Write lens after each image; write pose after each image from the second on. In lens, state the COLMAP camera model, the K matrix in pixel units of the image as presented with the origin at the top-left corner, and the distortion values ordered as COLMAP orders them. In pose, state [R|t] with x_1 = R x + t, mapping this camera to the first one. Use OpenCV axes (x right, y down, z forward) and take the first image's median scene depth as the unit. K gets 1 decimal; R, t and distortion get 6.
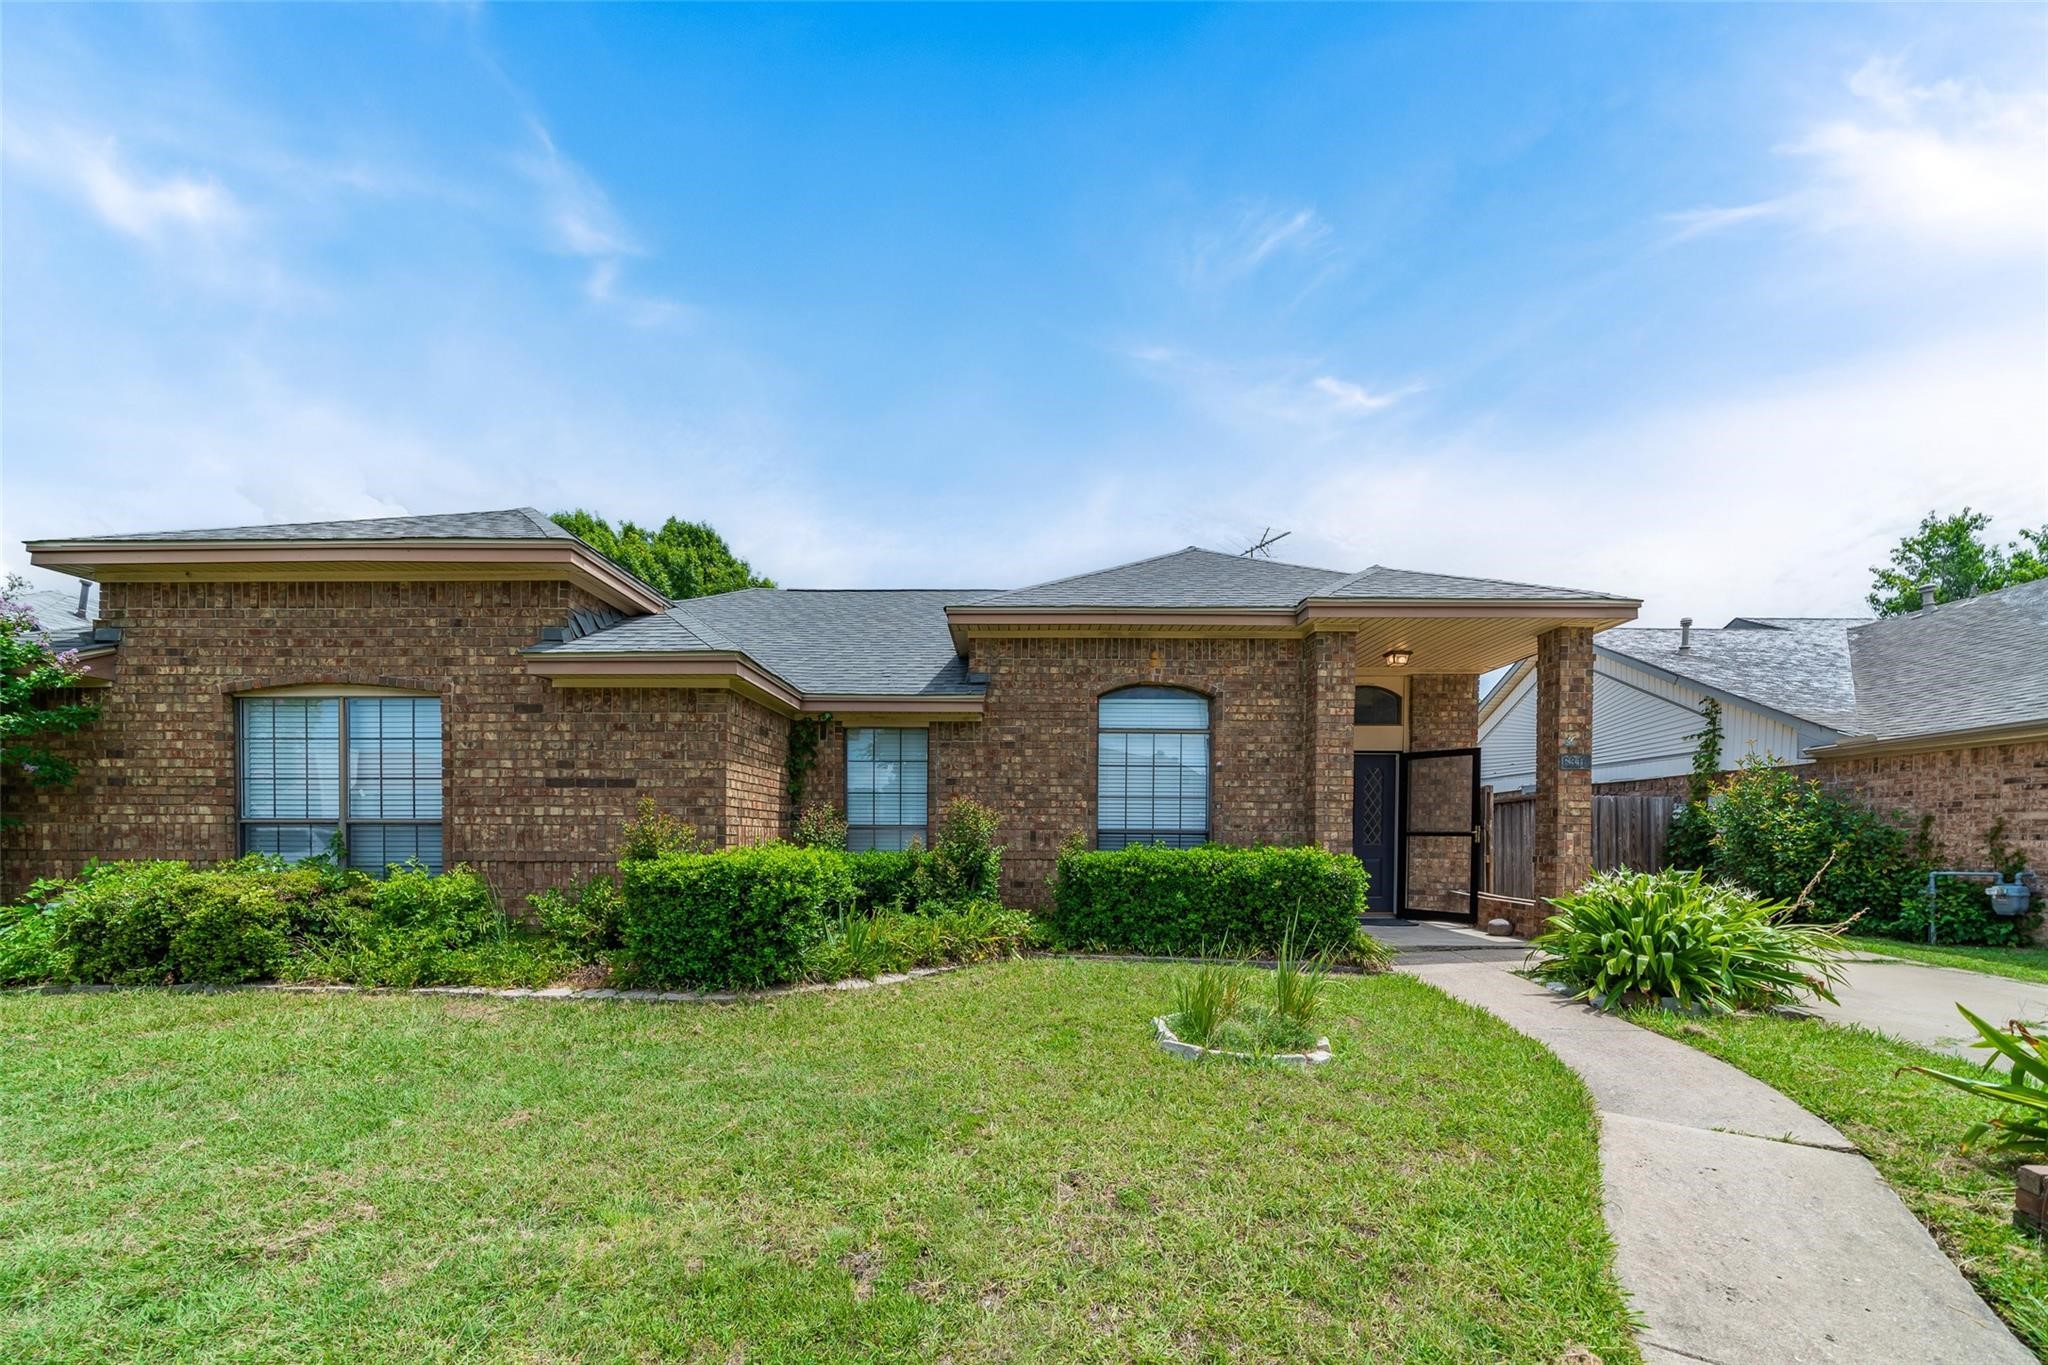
lens RADIAL K [[763.8, 0, 997.1], [0, 763.8, 848.7], [0, 0, 1]] dist [-0.012594, 0.001426]
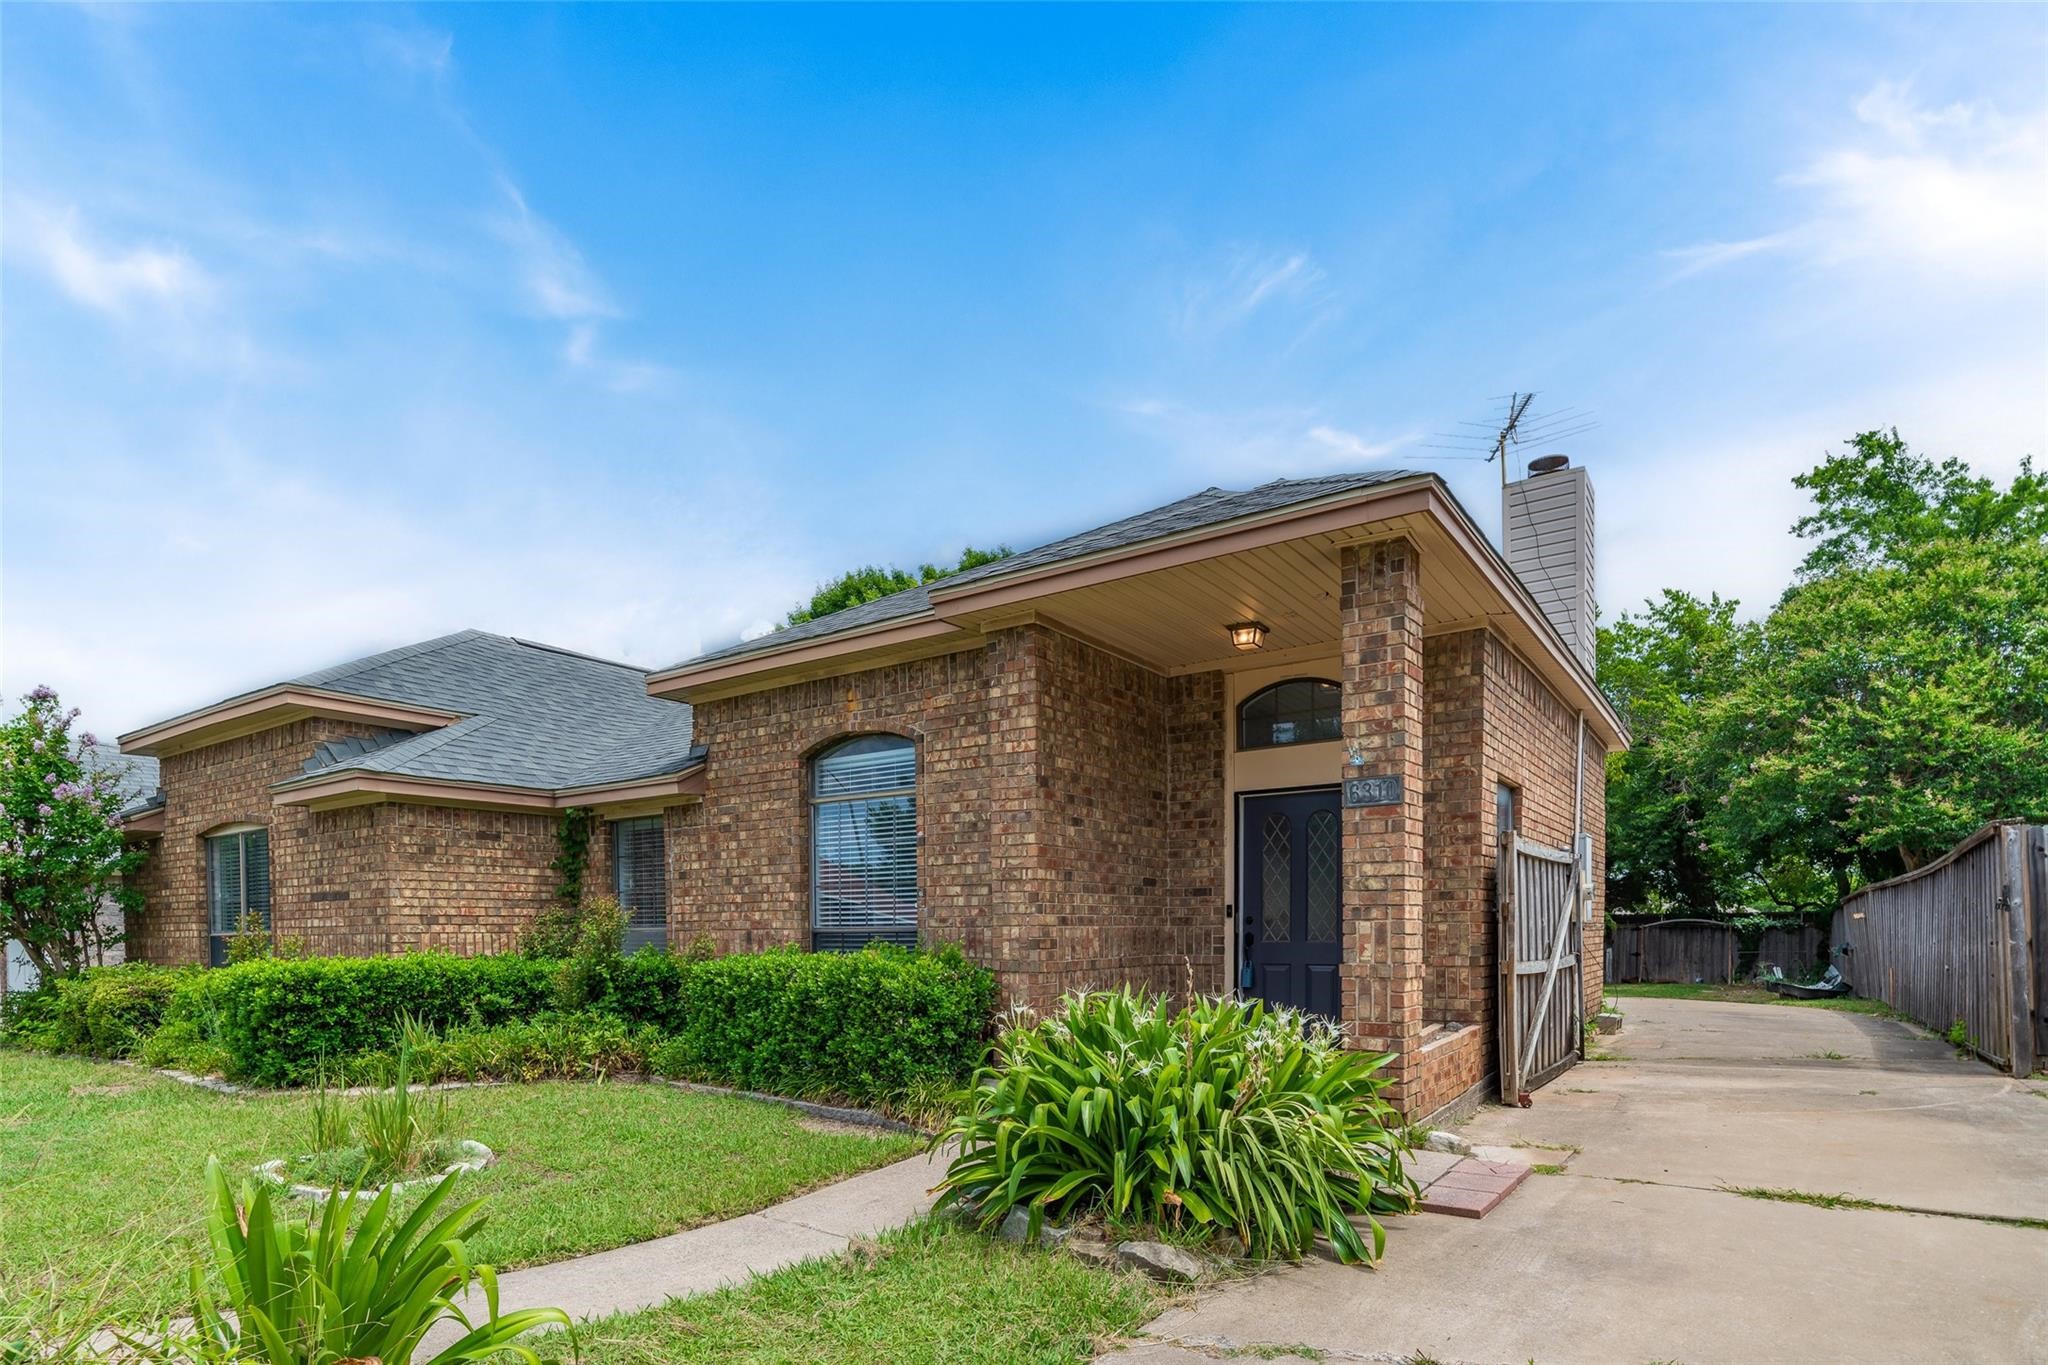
lens RADIAL K [[1074.8, 0, 1017.1], [0, 1074.8, 943.3], [0, 0, 1]] dist [-0.010960, 0.000266]
pose [[0.834190, -0.009048, -0.551403, 0.971218], [0.007105, 0.999959, -0.005659, -0.002596], [0.551431, 0.000803, 0.834220, 0.216626]]
